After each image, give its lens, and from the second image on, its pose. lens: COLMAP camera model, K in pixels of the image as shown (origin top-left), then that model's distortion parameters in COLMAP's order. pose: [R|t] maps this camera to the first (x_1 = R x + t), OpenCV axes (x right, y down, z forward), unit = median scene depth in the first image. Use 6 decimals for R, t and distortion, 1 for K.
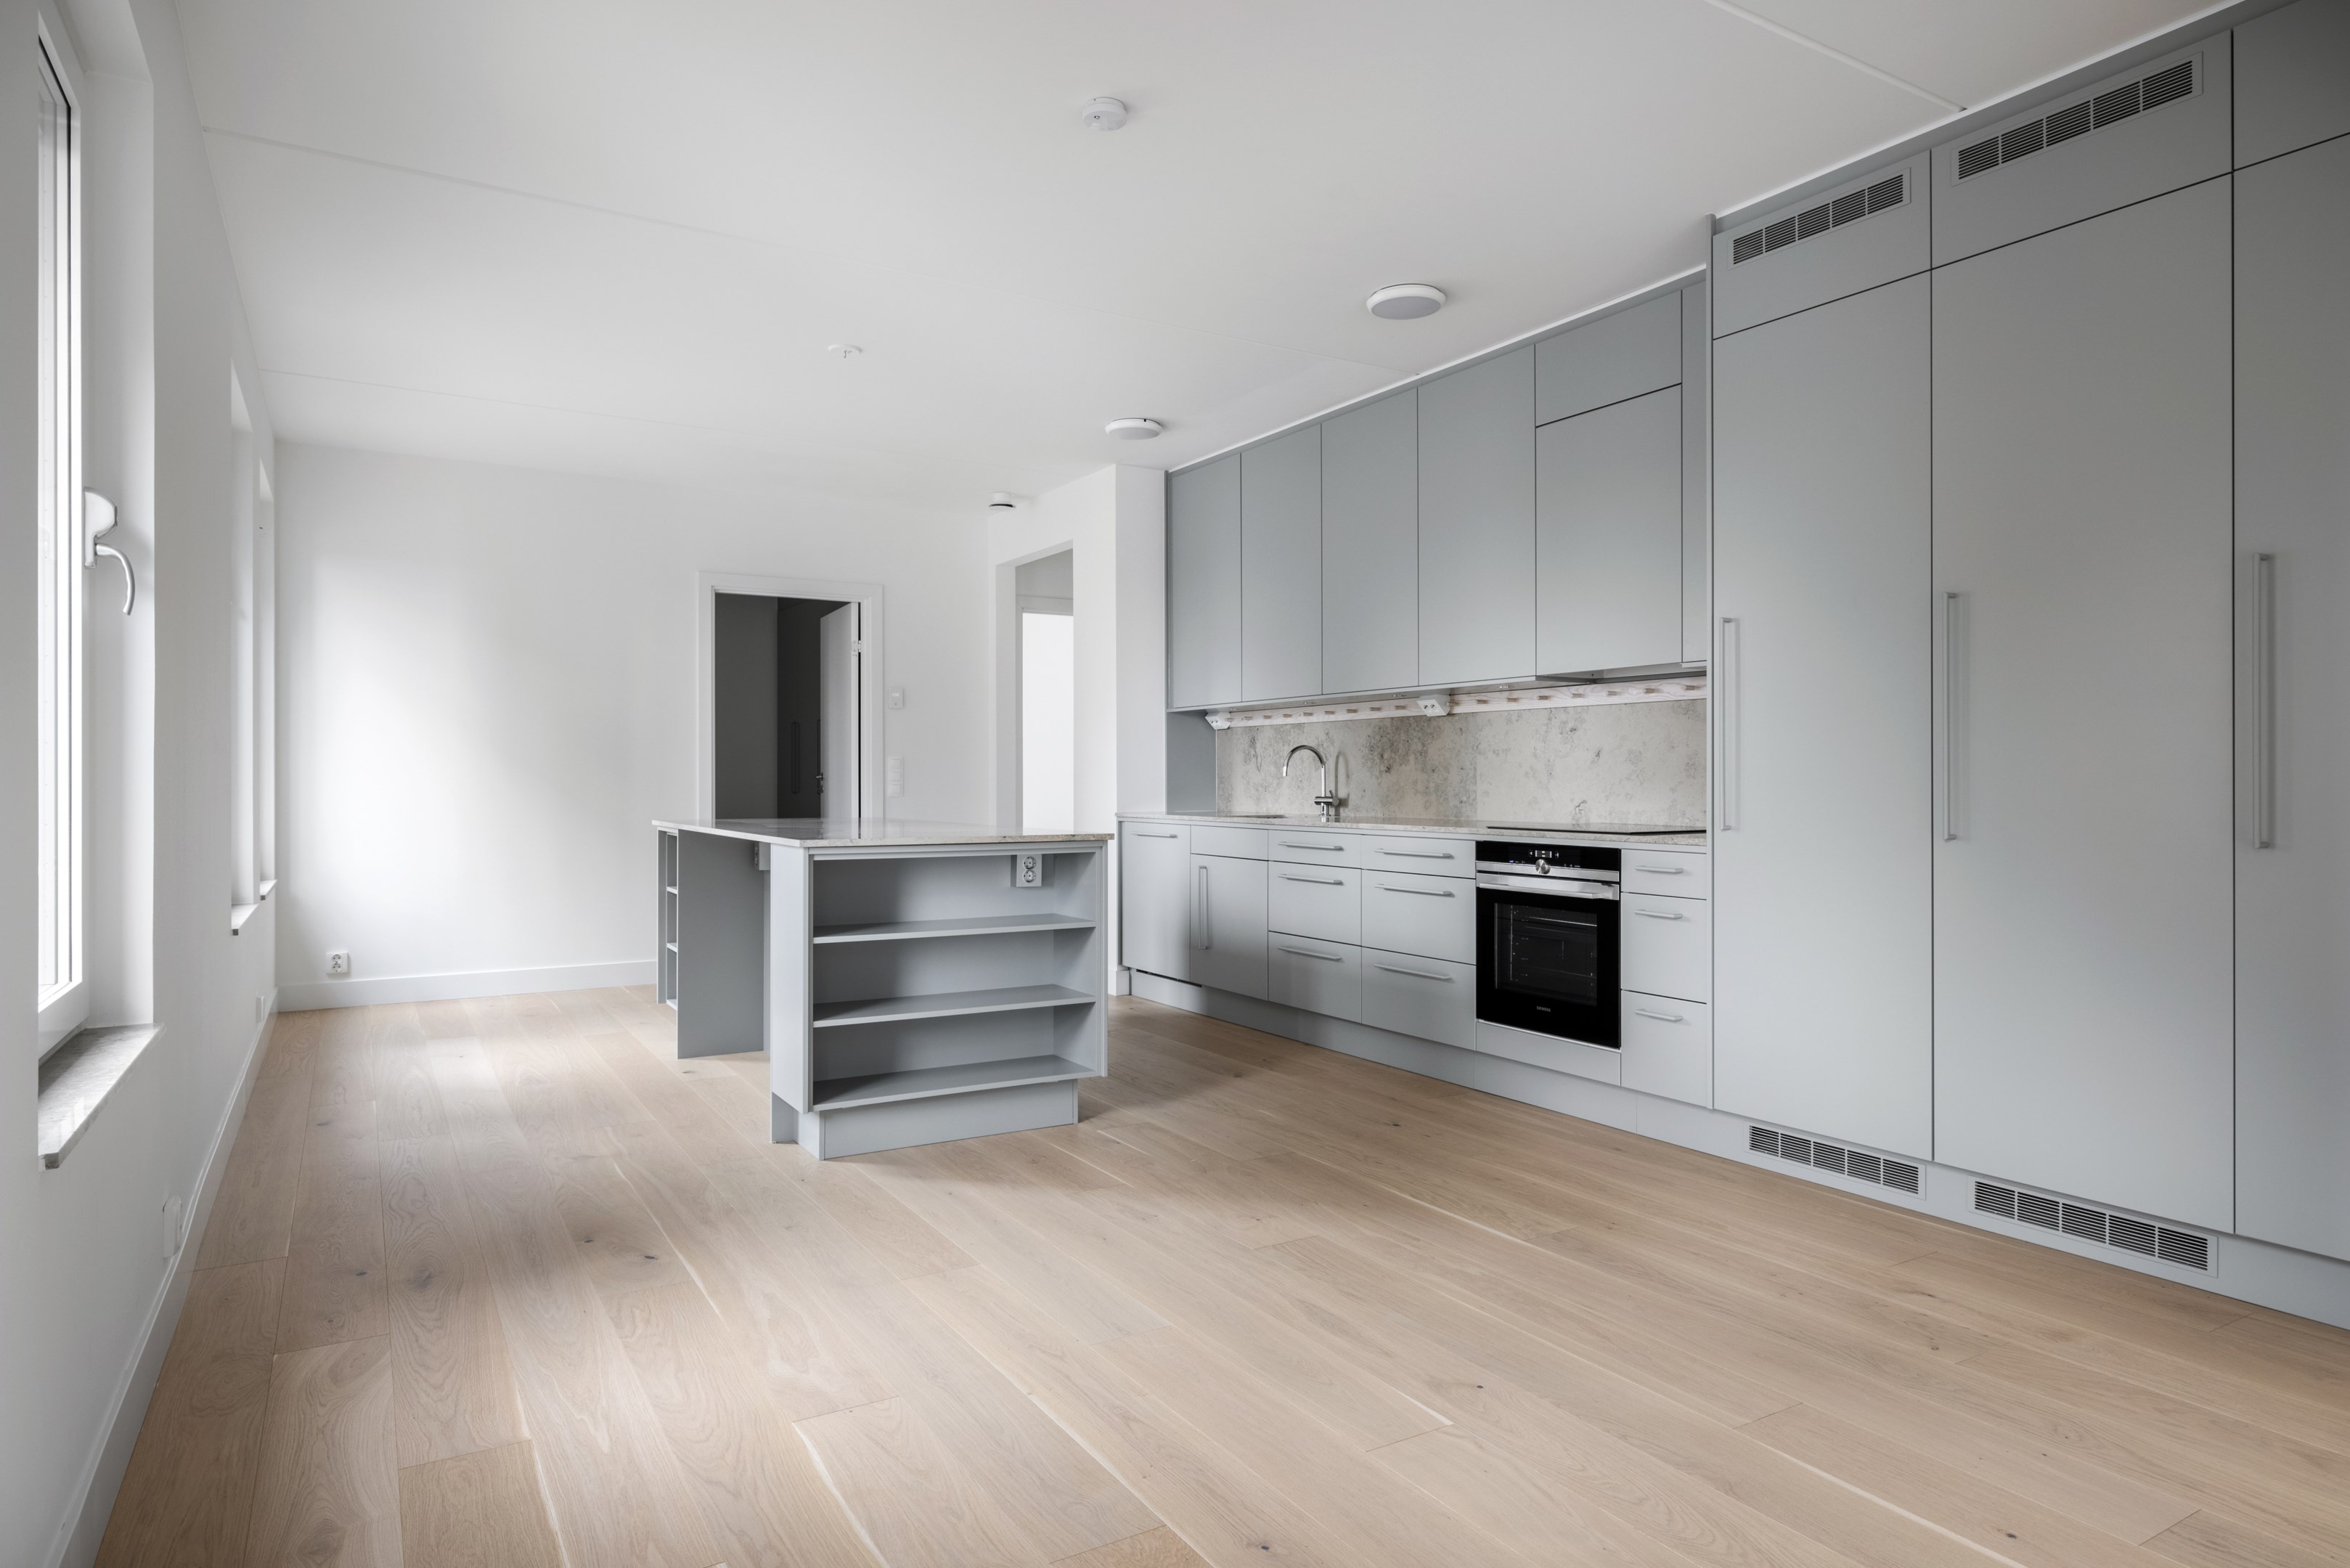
lens RADIAL K [[1327.3, 0, 1186.3], [0, 1327.3, 775.4], [0, 0, 1]] dist [0.007048, -0.000061]
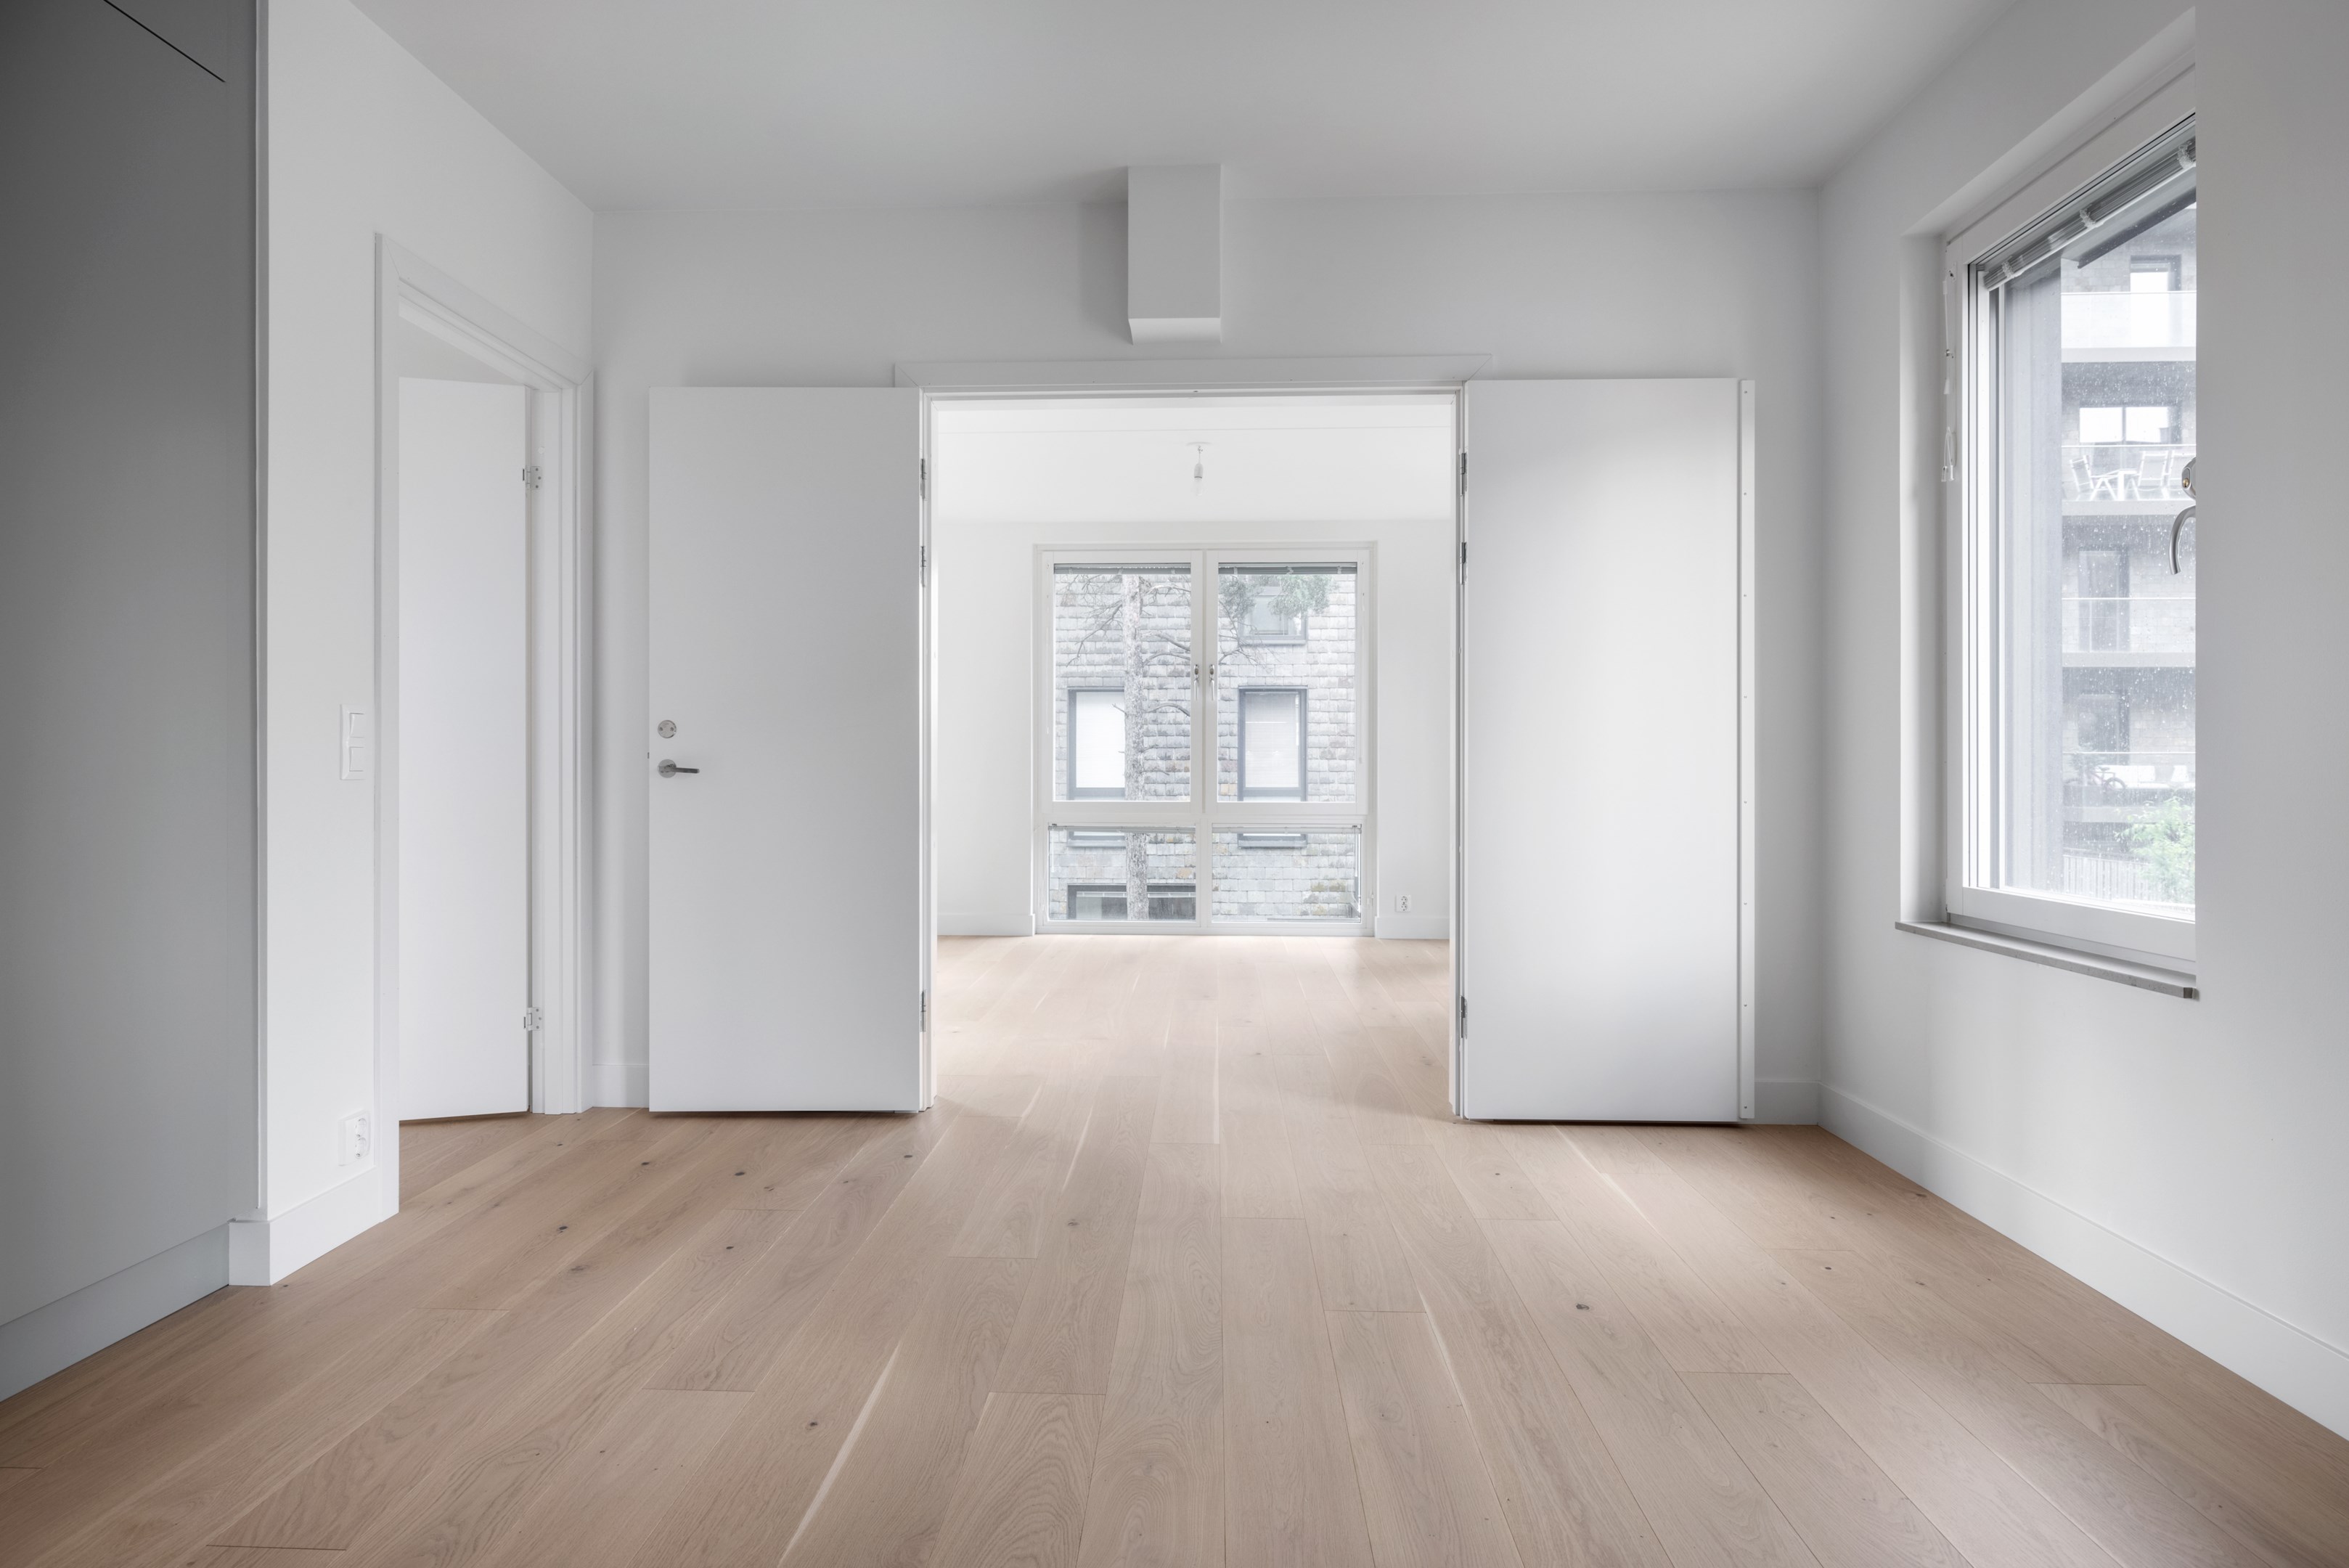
lens RADIAL K [[1326.8, 0, 1150.9], [0, 1326.8, 771.1], [0, 0, 1]] dist [0.007048, -0.000061]
pose [[-0.818675, -0.000299, 0.574257, -0.099164], [0.000796, 0.999998, 0.001656, 0.018026], [-0.574257, 0.001813, -0.818673, 0.770010]]
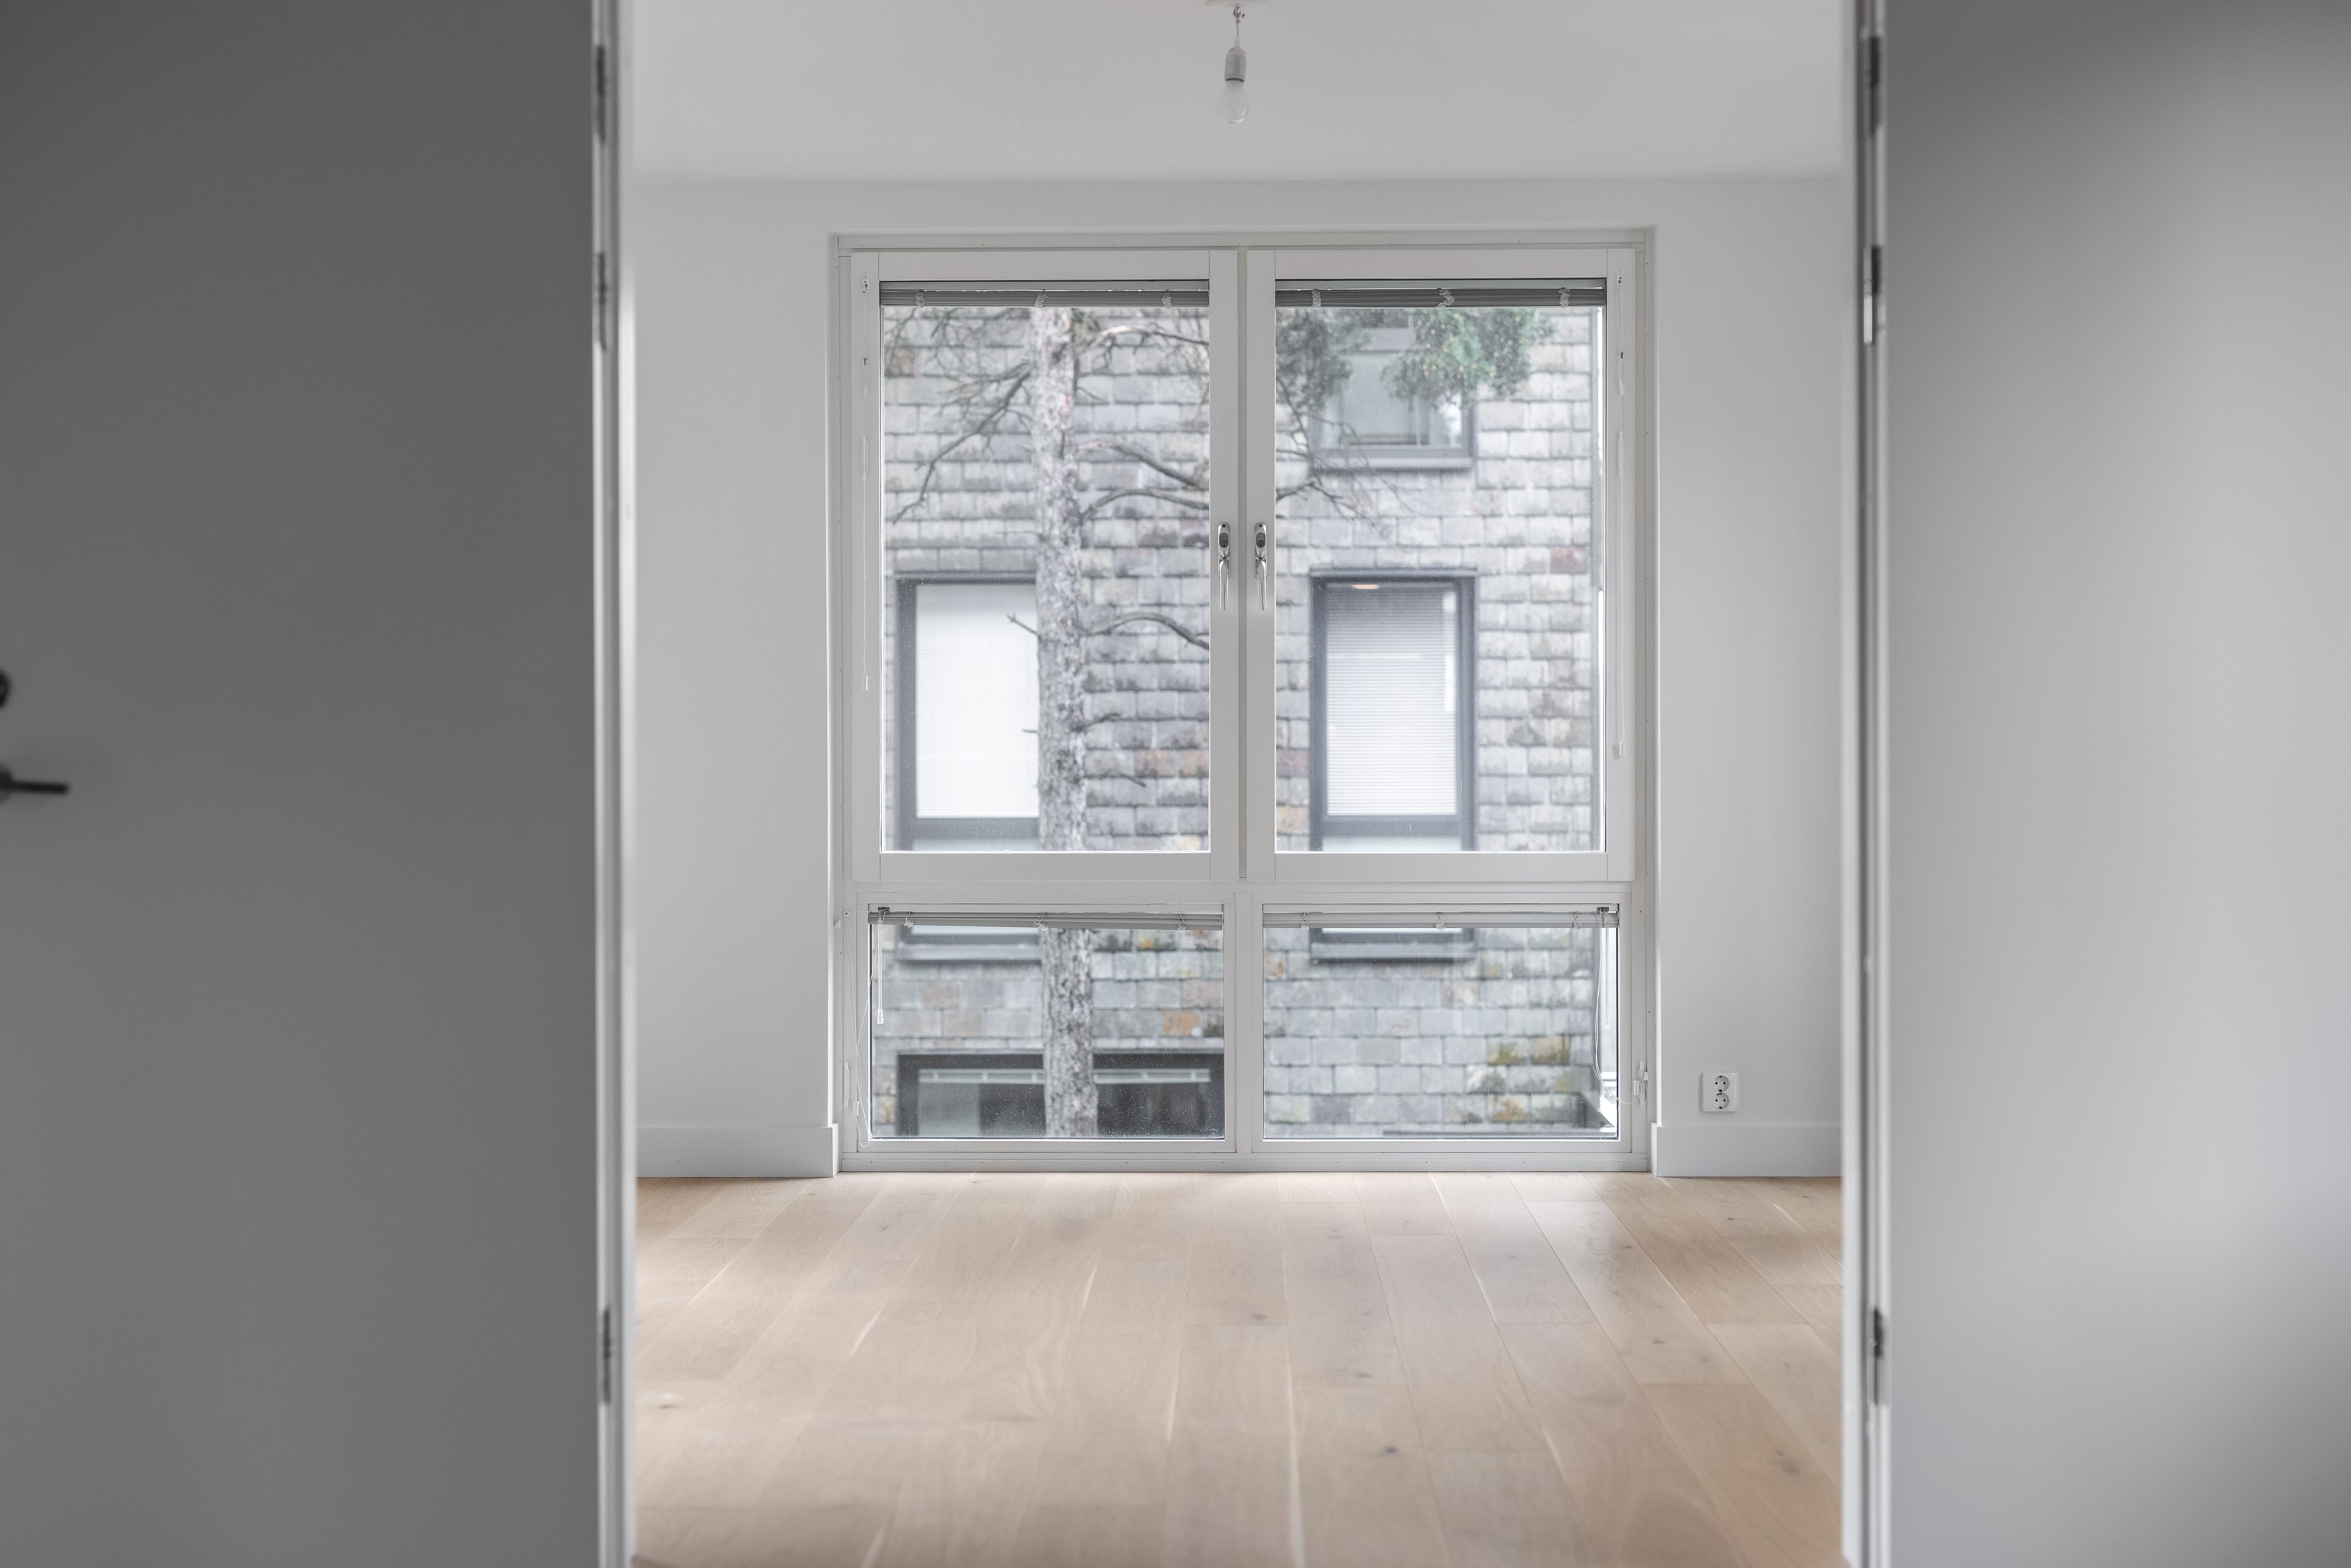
lens RADIAL K [[3237.4, 0, 1192.0], [0, 3237.4, 784.2], [0, 0, 1]] dist [0.006268, 0.000000]
pose [[-0.836674, 0.001680, 0.547699, -0.104074], [0.005051, 0.999976, 0.004649, 0.015081], [-0.547678, 0.006656, -0.836662, 0.806350]]
